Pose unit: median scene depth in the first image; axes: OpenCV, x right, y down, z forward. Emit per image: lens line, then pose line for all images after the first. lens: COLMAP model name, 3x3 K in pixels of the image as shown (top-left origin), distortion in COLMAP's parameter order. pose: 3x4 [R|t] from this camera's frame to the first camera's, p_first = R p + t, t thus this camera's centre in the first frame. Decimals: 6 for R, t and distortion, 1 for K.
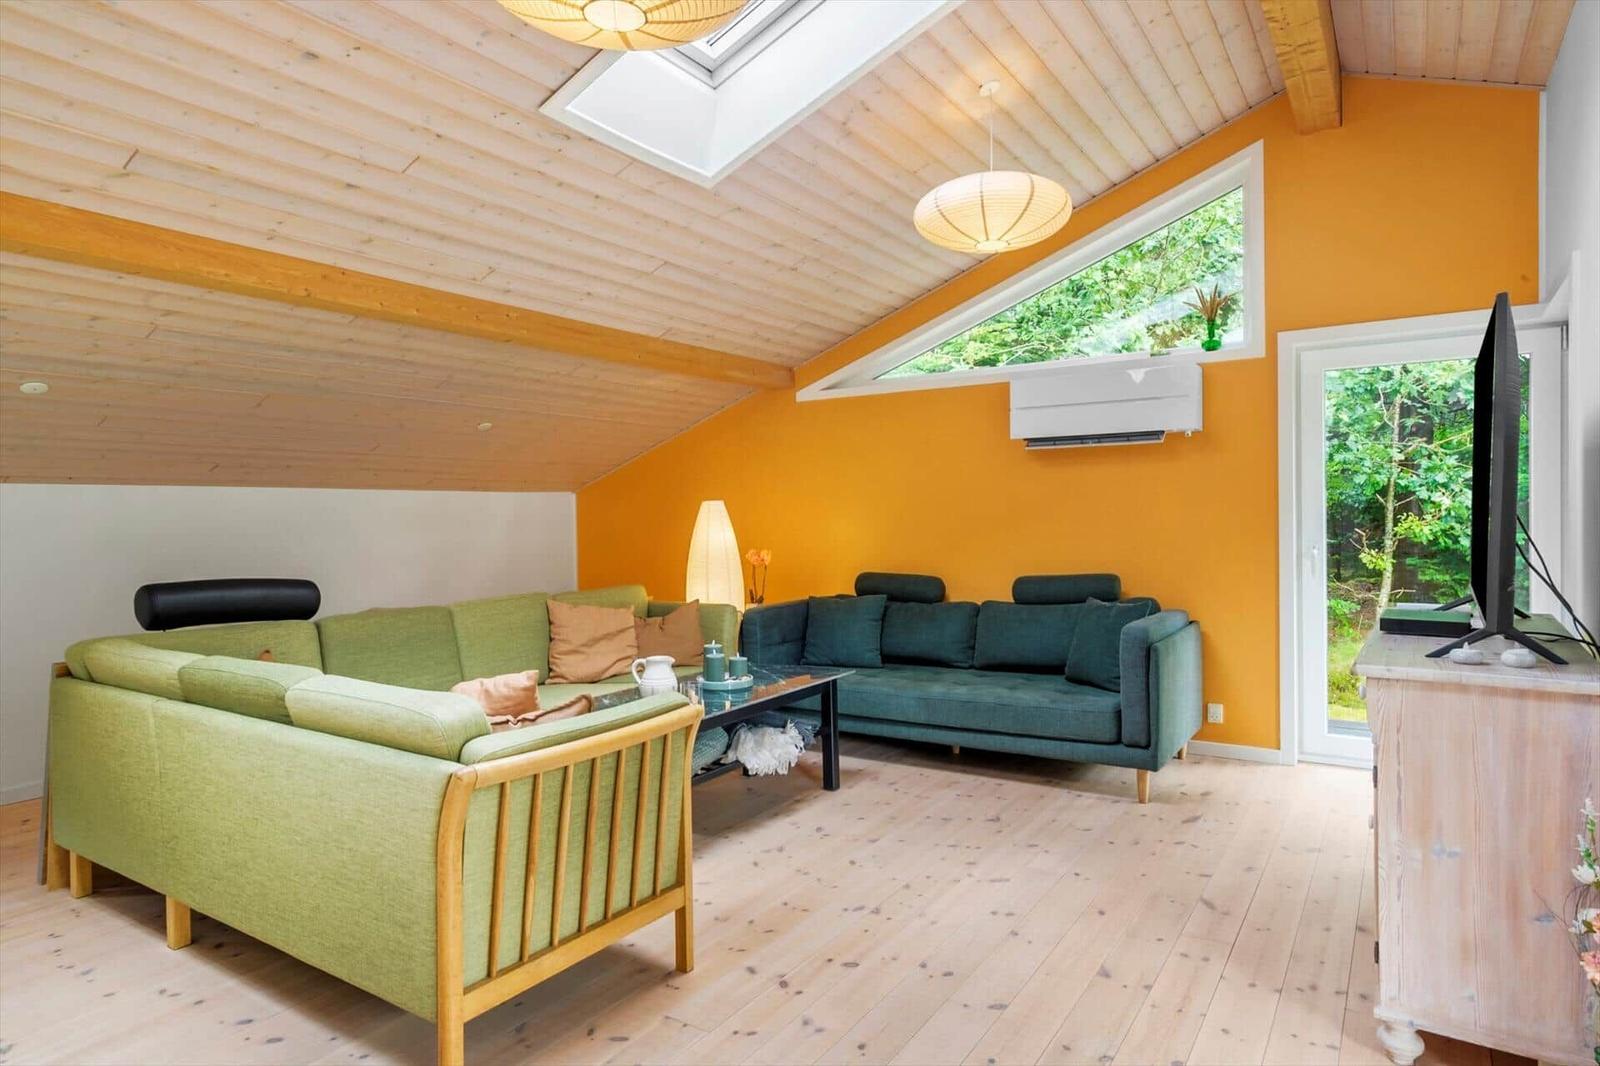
lens RADIAL K [[935.2, 0, 799.1], [0, 935.2, 525.4], [0, 0, 1]] dist [-0.017461, 0.003022]
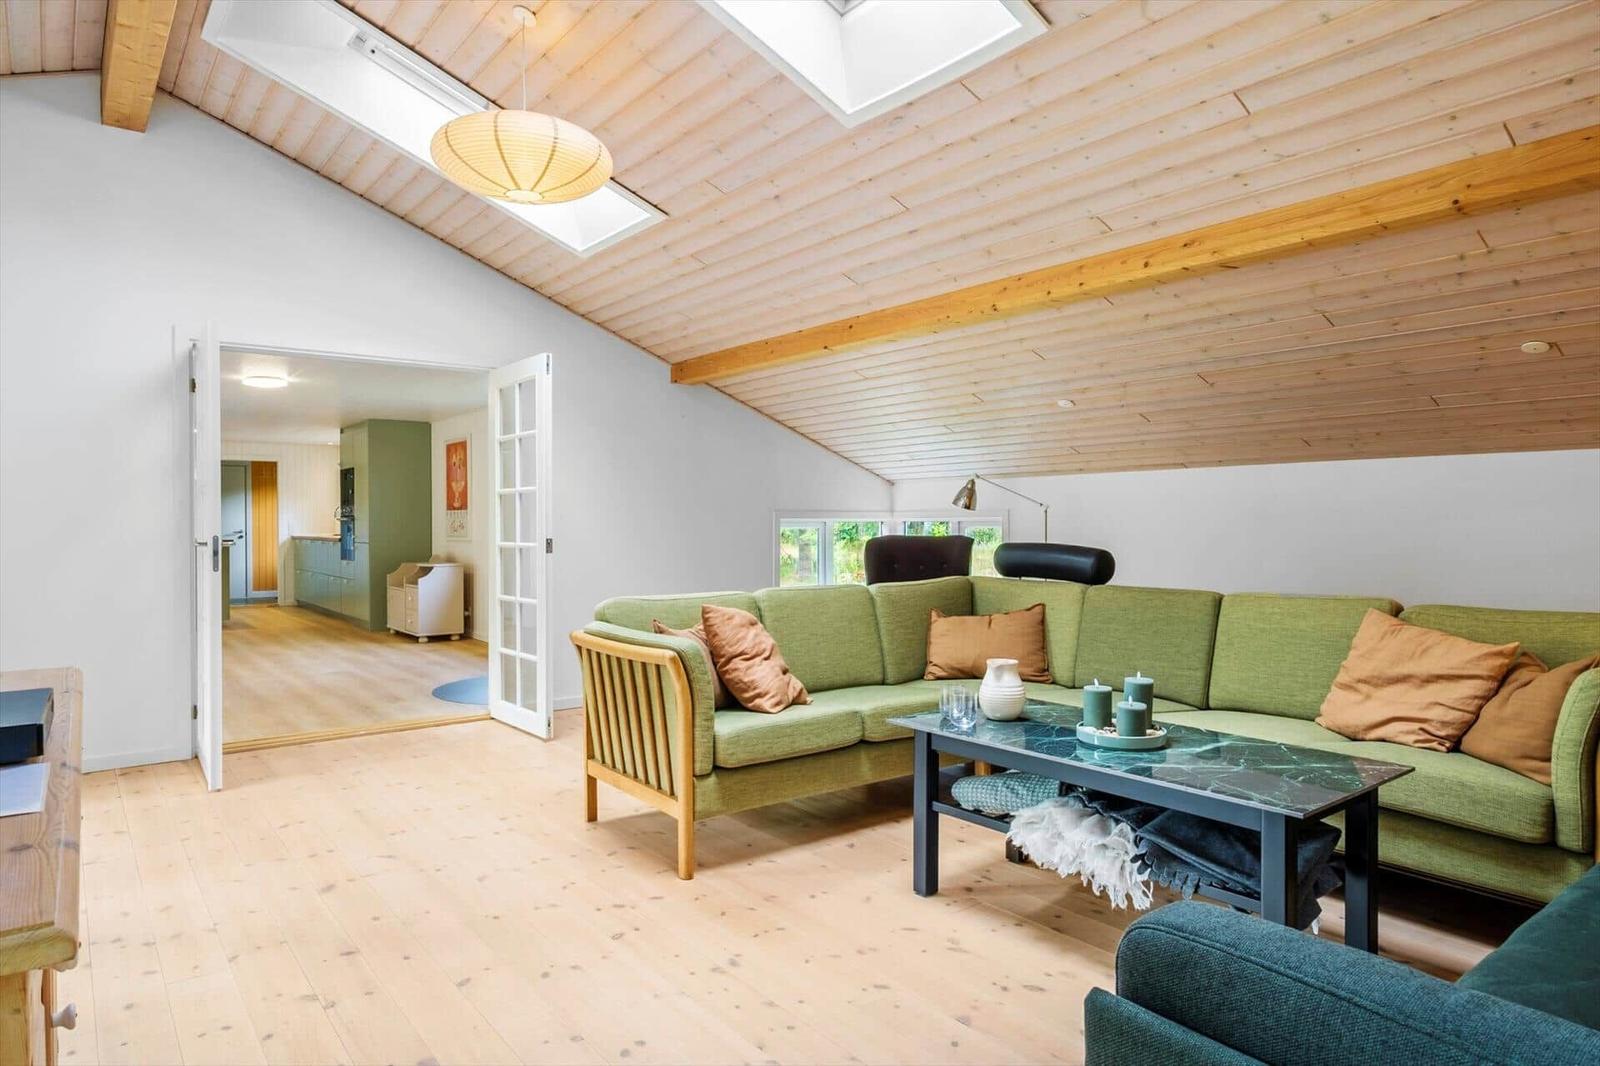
lens RADIAL K [[977.2, 0, 810.8], [0, 977.2, 516.8], [0, 0, 1]] dist [-0.004366, 0.002501]
pose [[-0.327326, 0.016078, -0.944775, 0.573853], [0.000128, 0.999856, 0.016970, 0.000850], [0.944911, 0.005434, -0.327281, 0.905540]]
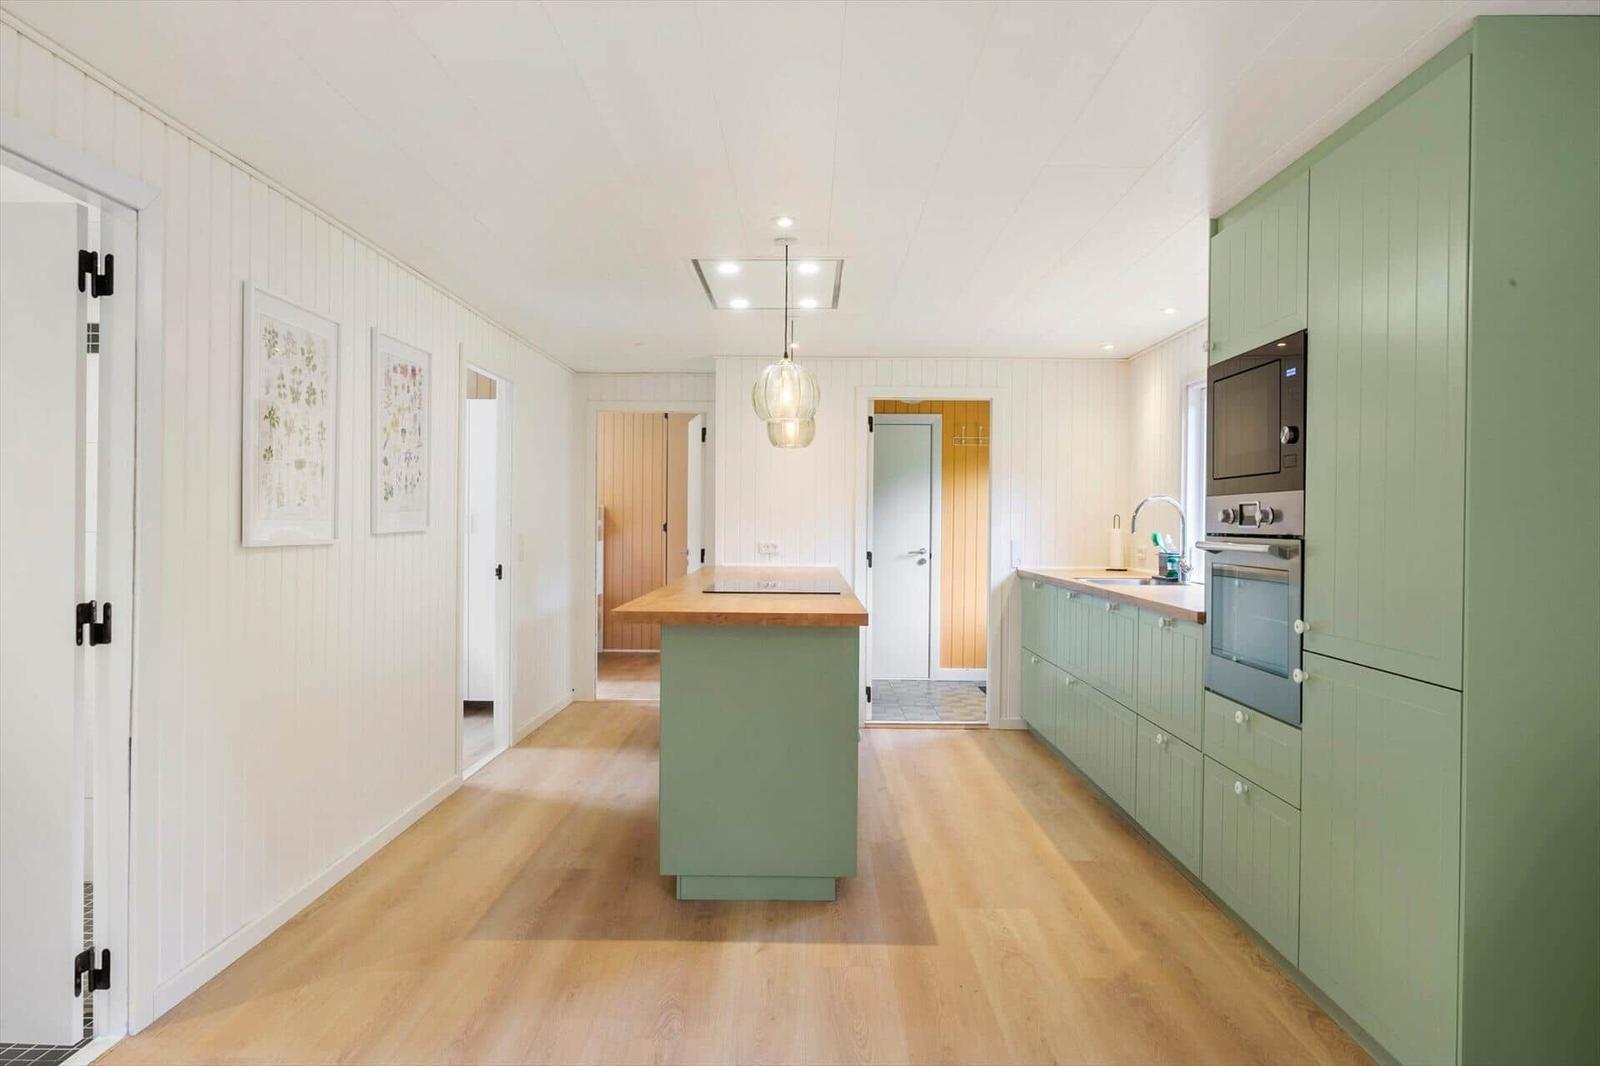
lens RADIAL K [[977.2, 0, 817.0], [0, 977.2, 555.2], [0, 0, 1]] dist [-0.004366, 0.002501]
pose [[-0.836127, 0.032392, -0.547579, -0.812875], [0.003104, 0.998518, 0.054328, 0.018153], [0.548527, 0.043725, -0.834988, -0.657540]]
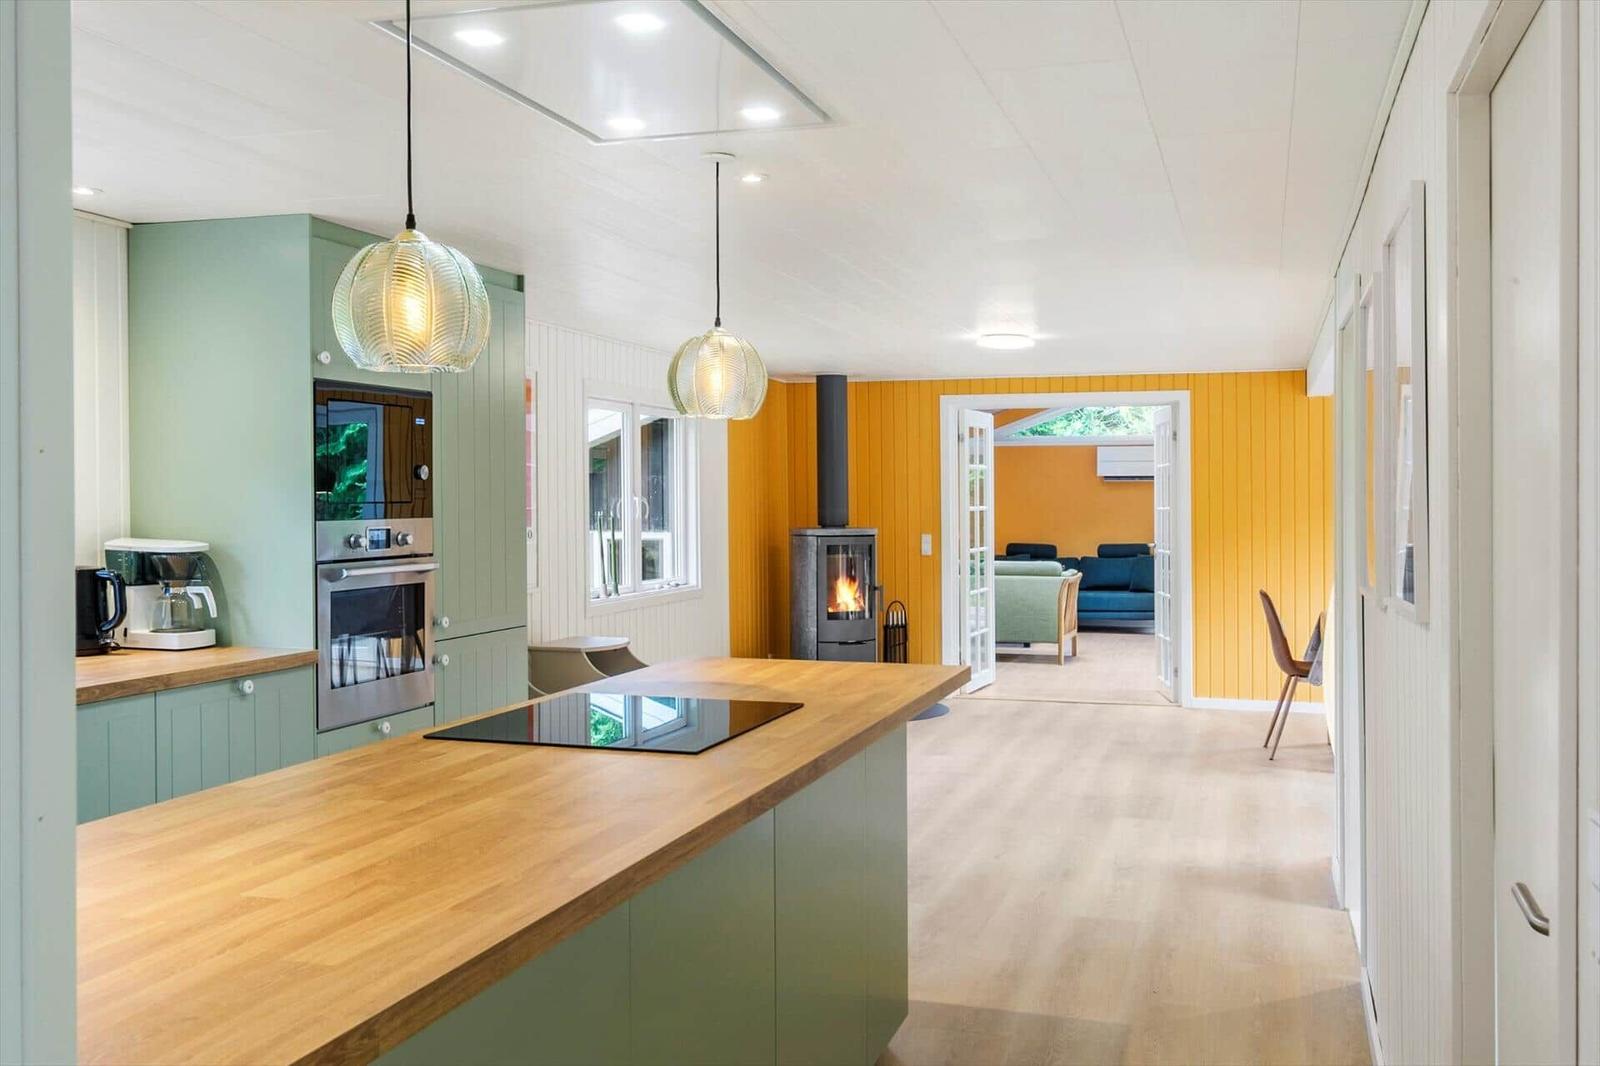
lens RADIAL K [[1497.5, 0, 780.4], [0, 1497.5, 506.2], [0, 0, 1]] dist [-0.007865, 0.000000]
pose [[0.965061, 0.013896, 0.261655, -1.407822], [-0.011999, 0.999889, -0.008845, 0.010065], [-0.261749, 0.005396, 0.965121, -2.136600]]
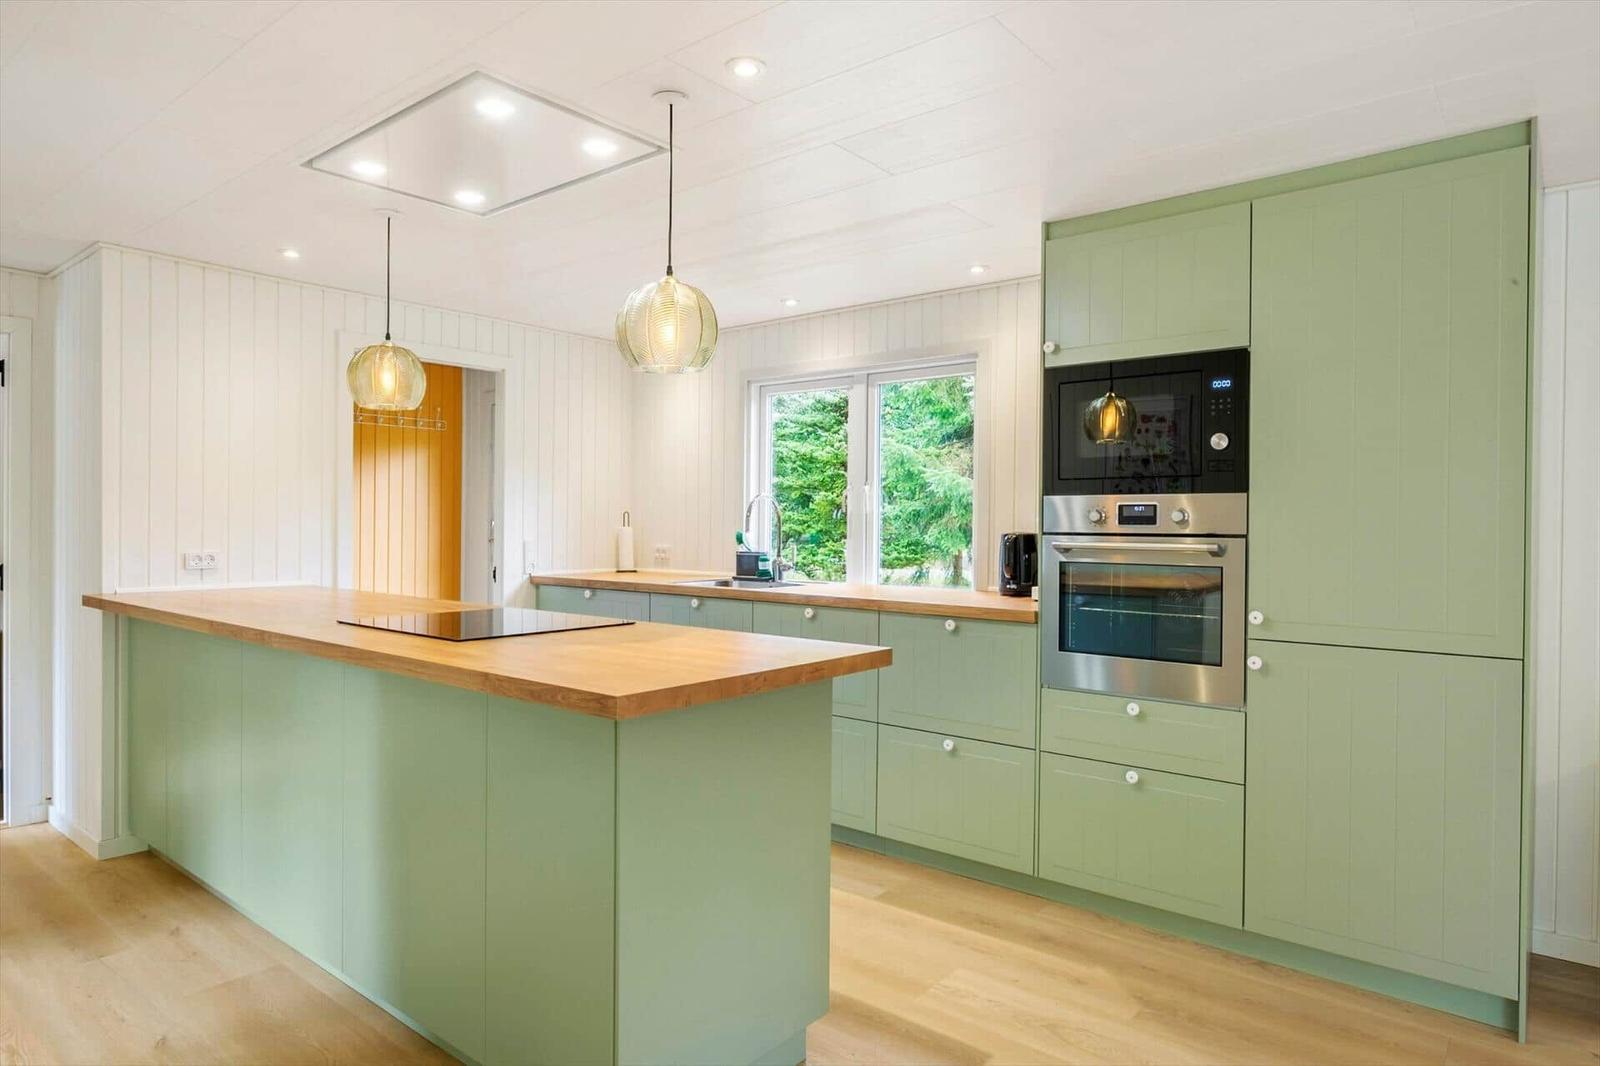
lens RADIAL K [[935.2, 0, 806.1], [0, 935.2, 534.9], [0, 0, 1]] dist [-0.017461, 0.003022]
pose [[-0.108193, 0.032331, -0.993604, -0.736775], [-0.014271, 0.999318, 0.034071, 0.022639], [0.994027, 0.017866, -0.107658, -1.199343]]
